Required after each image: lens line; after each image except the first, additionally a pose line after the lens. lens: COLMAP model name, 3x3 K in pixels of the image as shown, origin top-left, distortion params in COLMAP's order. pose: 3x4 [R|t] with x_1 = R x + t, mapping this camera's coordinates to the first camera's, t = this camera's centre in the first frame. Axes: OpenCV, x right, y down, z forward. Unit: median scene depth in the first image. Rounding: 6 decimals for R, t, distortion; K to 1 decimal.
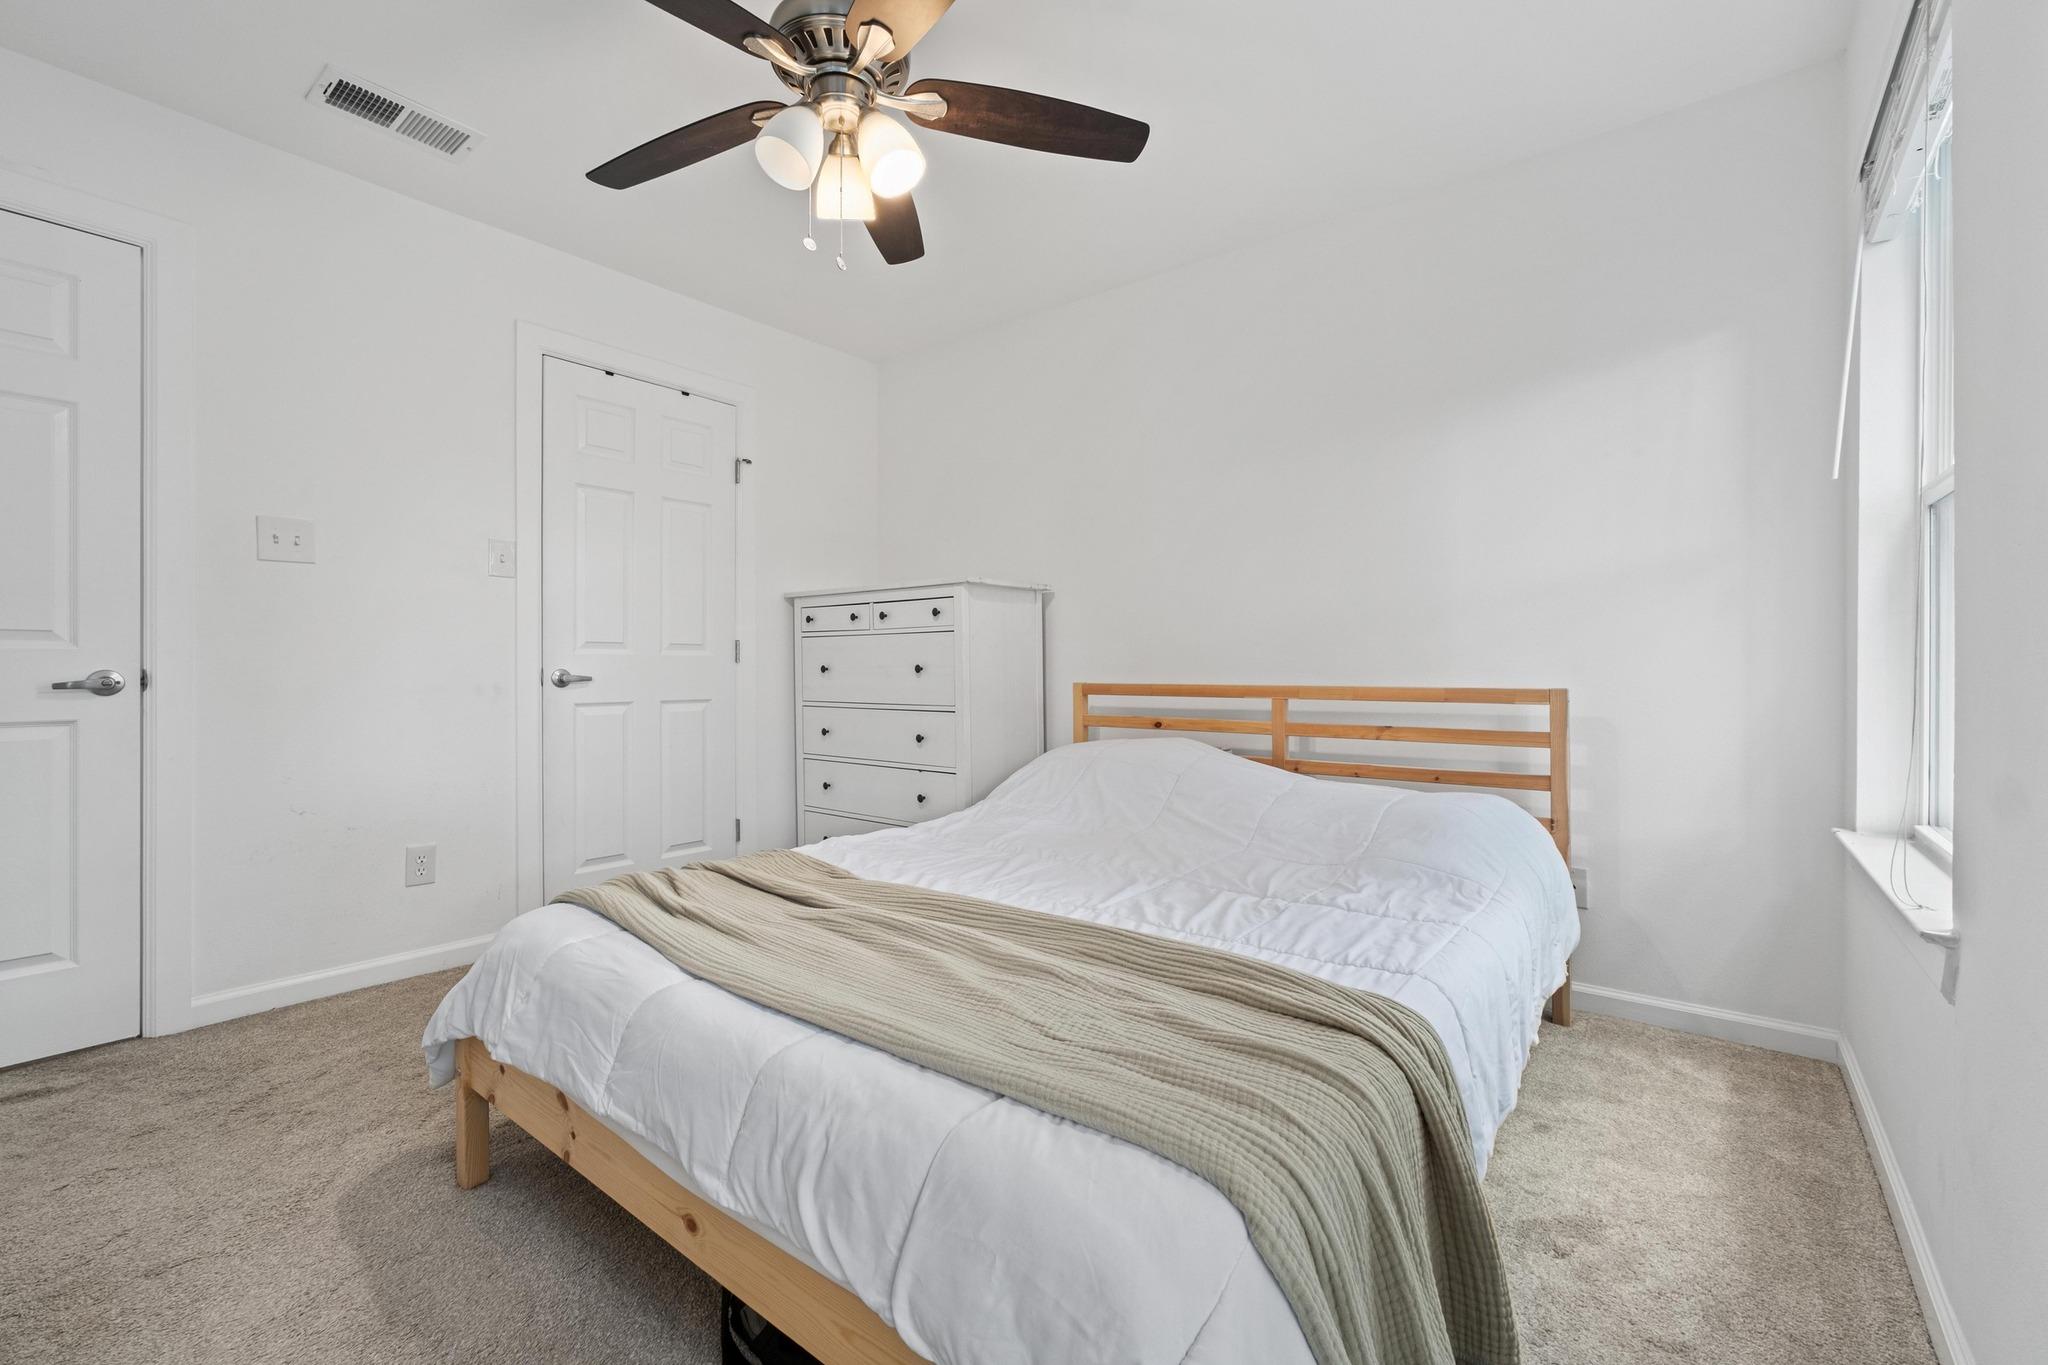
lens RADIAL K [[866.1, 0, 1024.6], [0, 866.1, 666.8], [0, 0, 1]] dist [-0.010703, 0.000366]
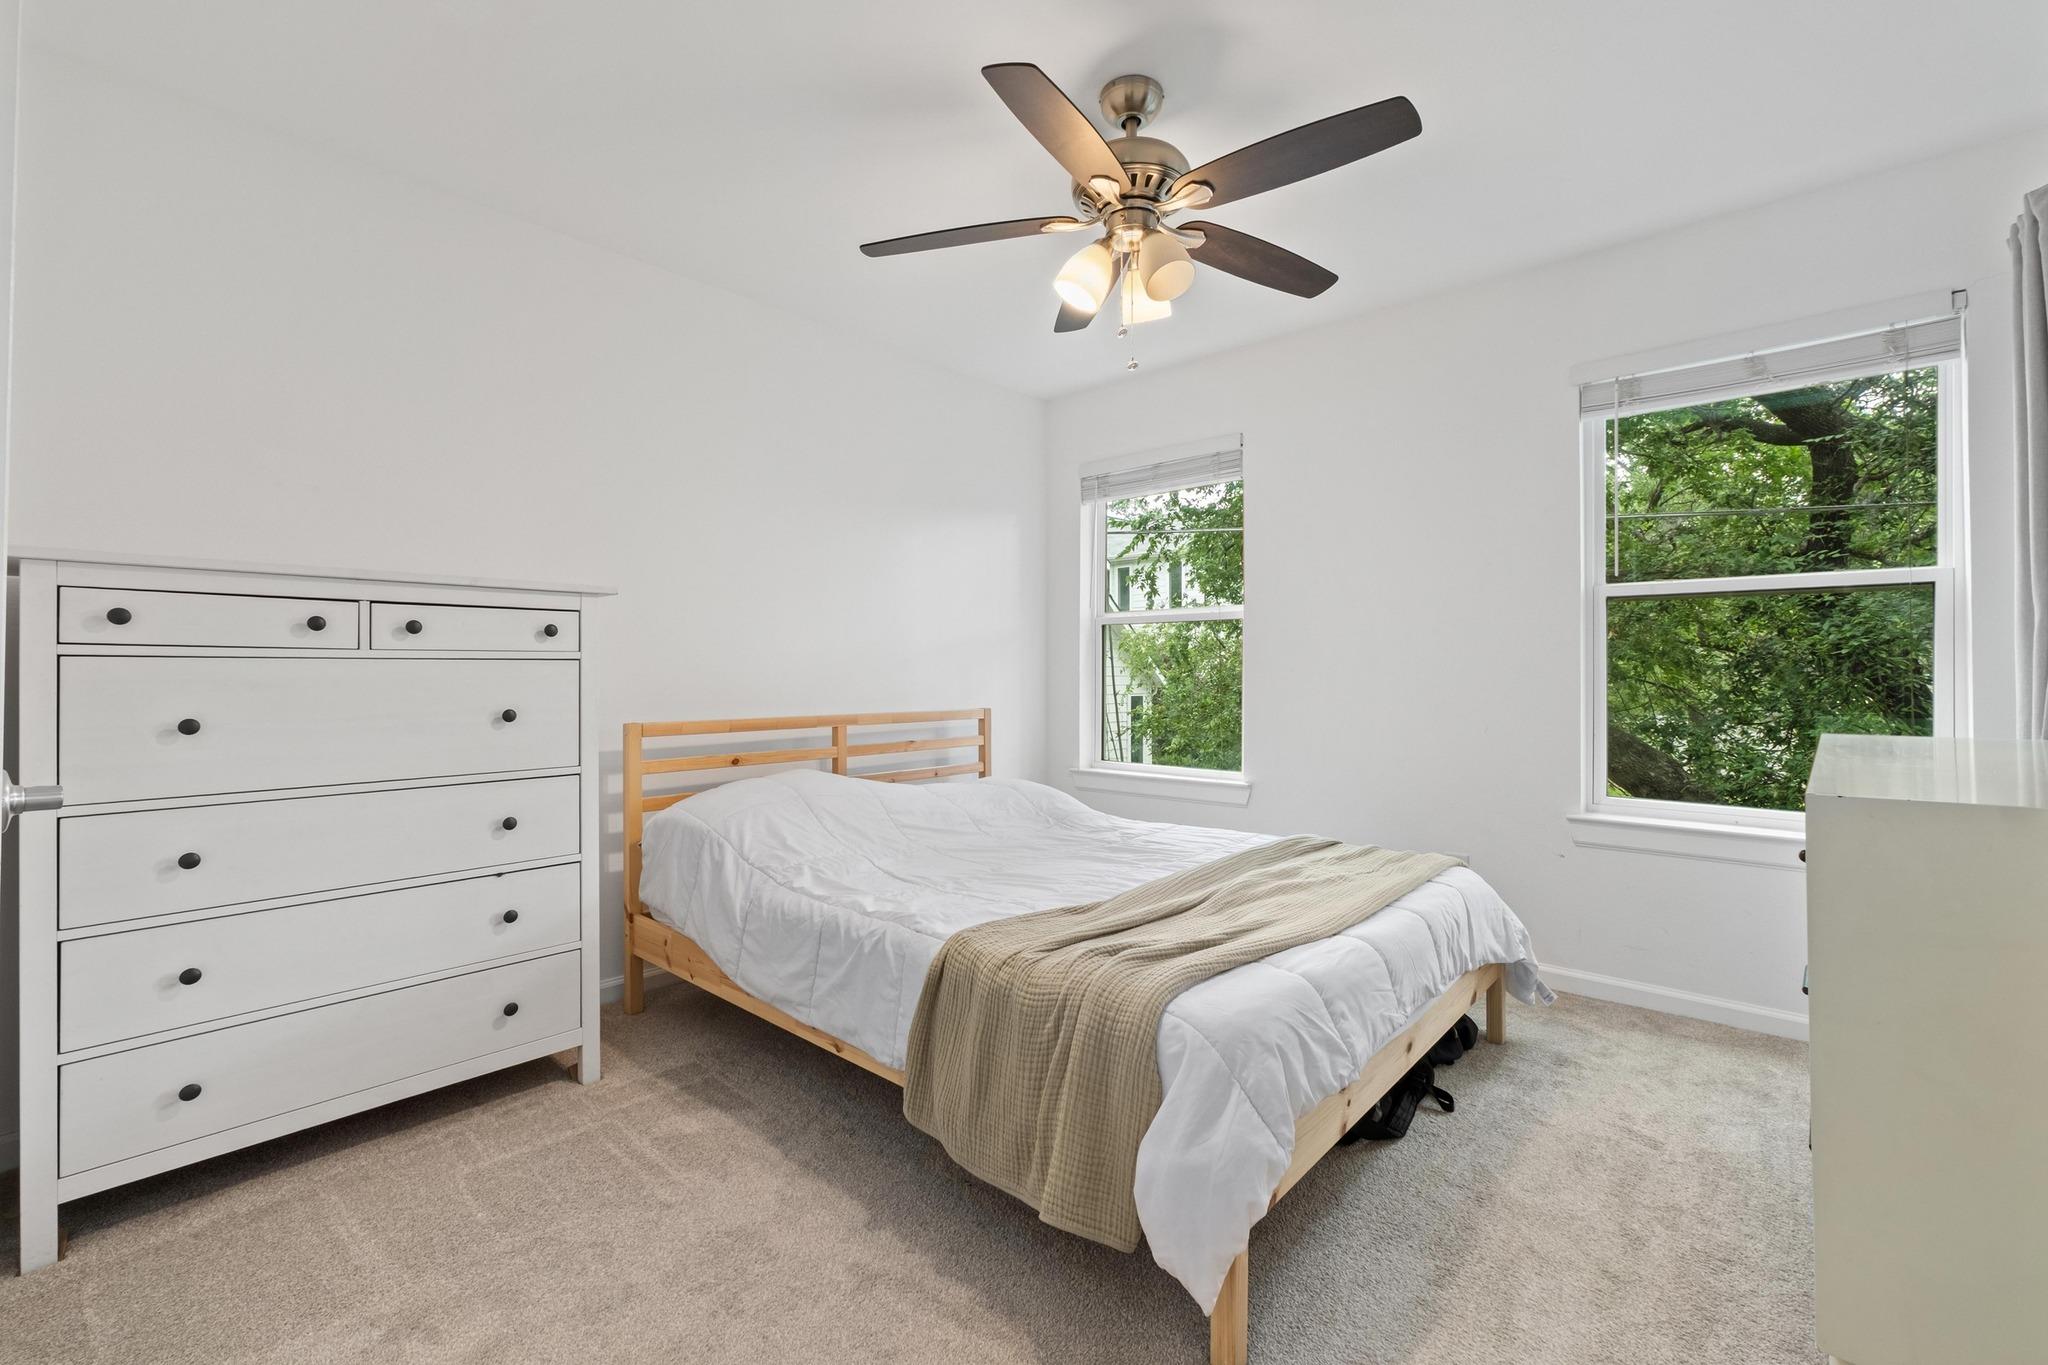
lens RADIAL K [[866.1, 0, 1024.6], [0, 866.1, 666.8], [0, 0, 1]] dist [-0.010703, 0.000366]
pose [[0.058253, 0.010082, 0.998251, -0.803076], [0.003178, 0.999942, -0.010284, -0.028471], [-0.998297, 0.003771, 0.058218, 0.627110]]
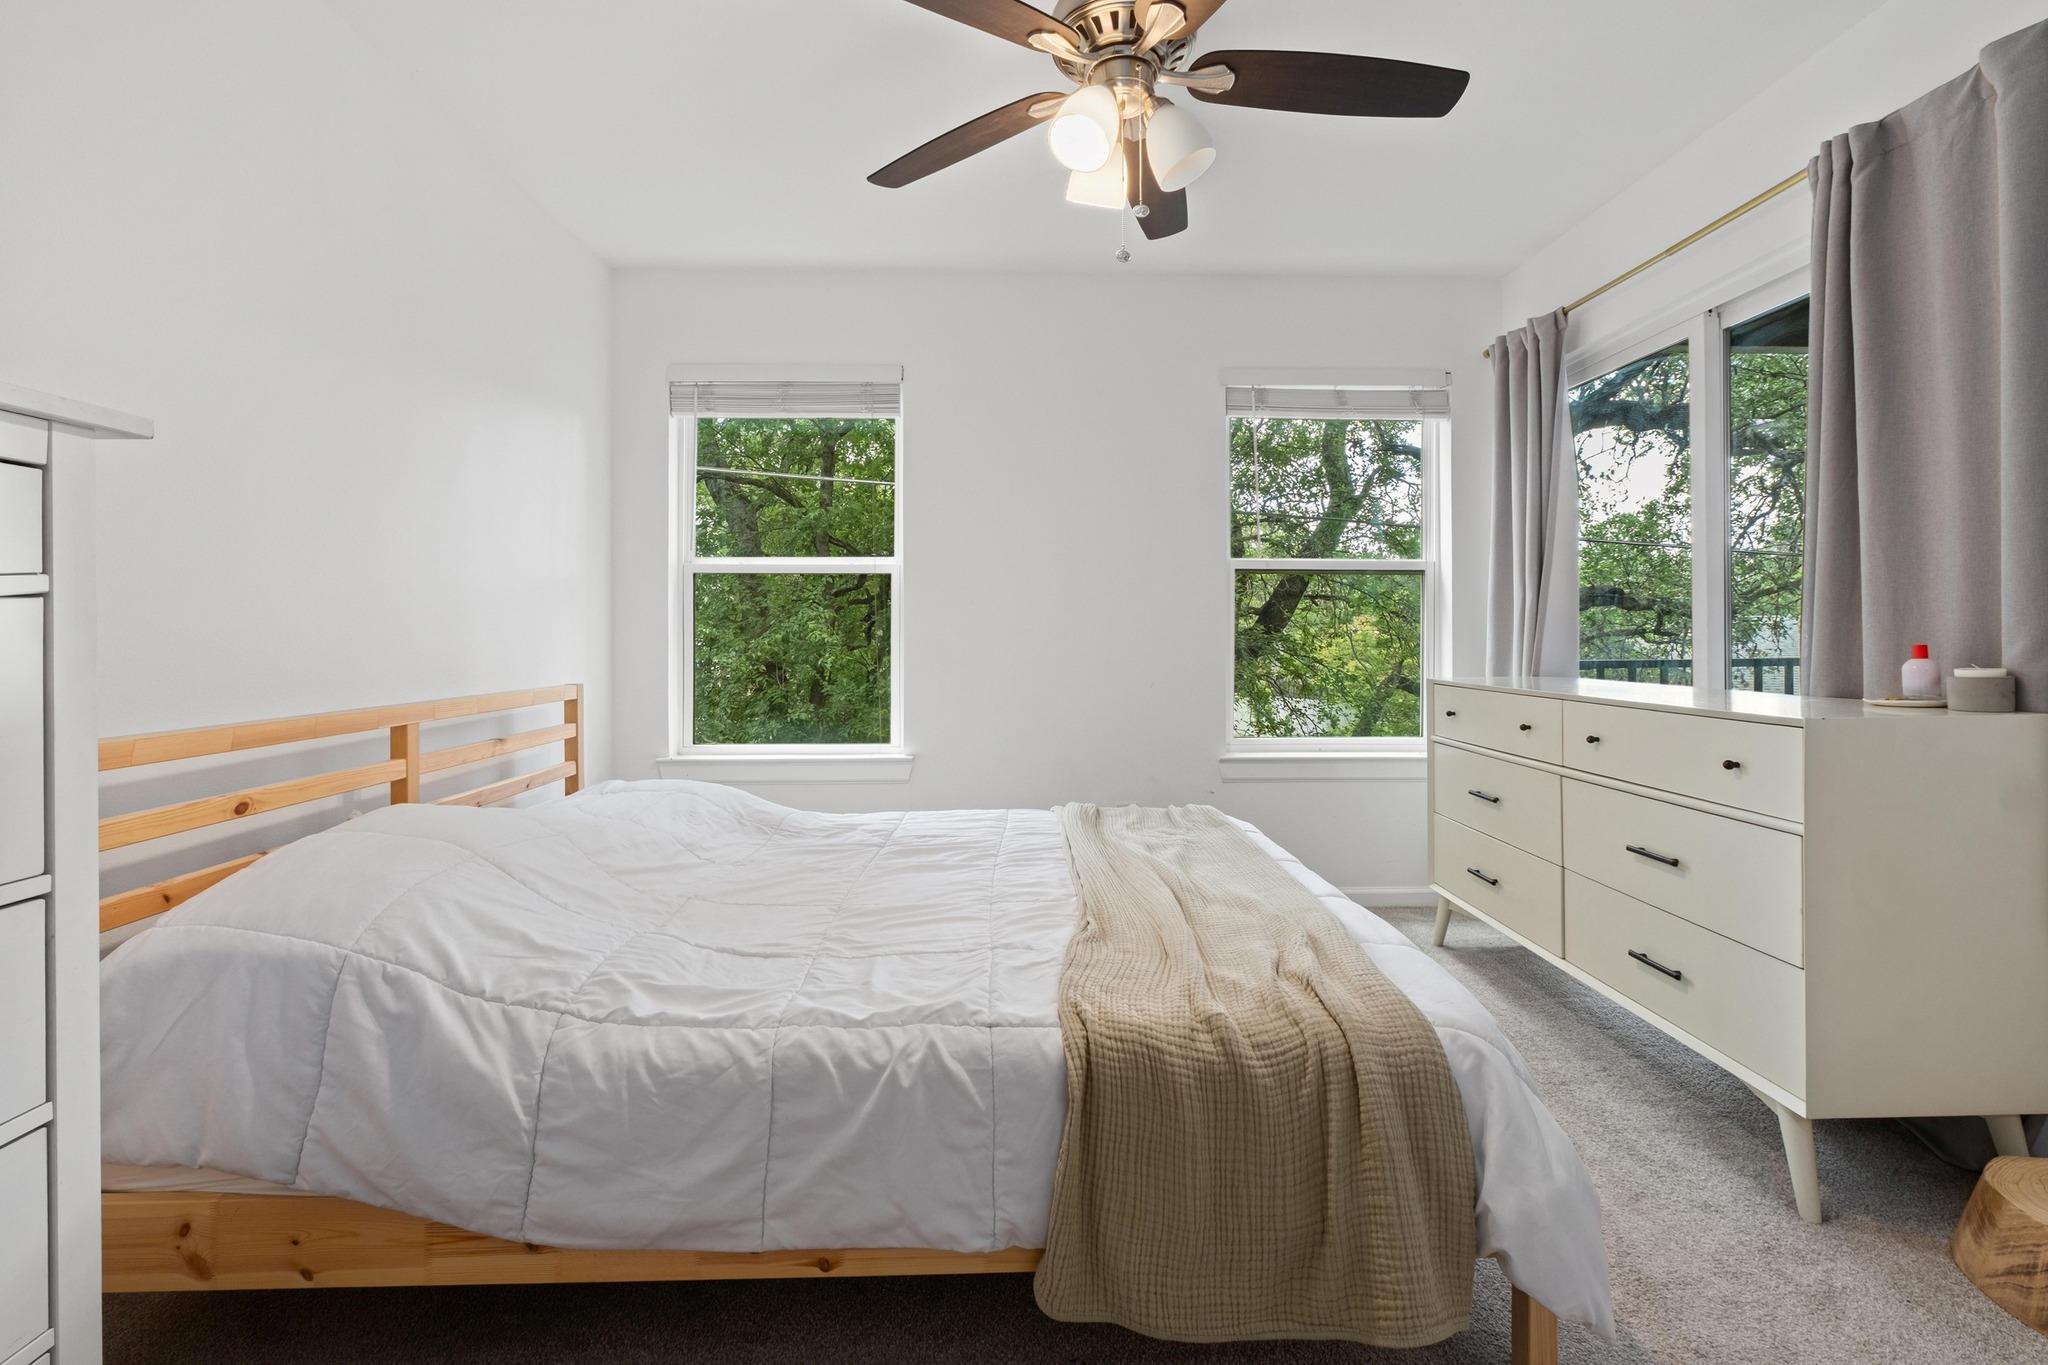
lens RADIAL K [[870.3, 0, 1023.9], [0, 870.3, 643.3], [0, 0, 1]] dist [-0.011476, 0.006760]
pose [[-0.644472, -0.002432, 0.764624, -0.508877], [0.005442, 0.999955, 0.007767, -0.027840], [-0.764608, 0.009167, -0.644430, 0.987059]]
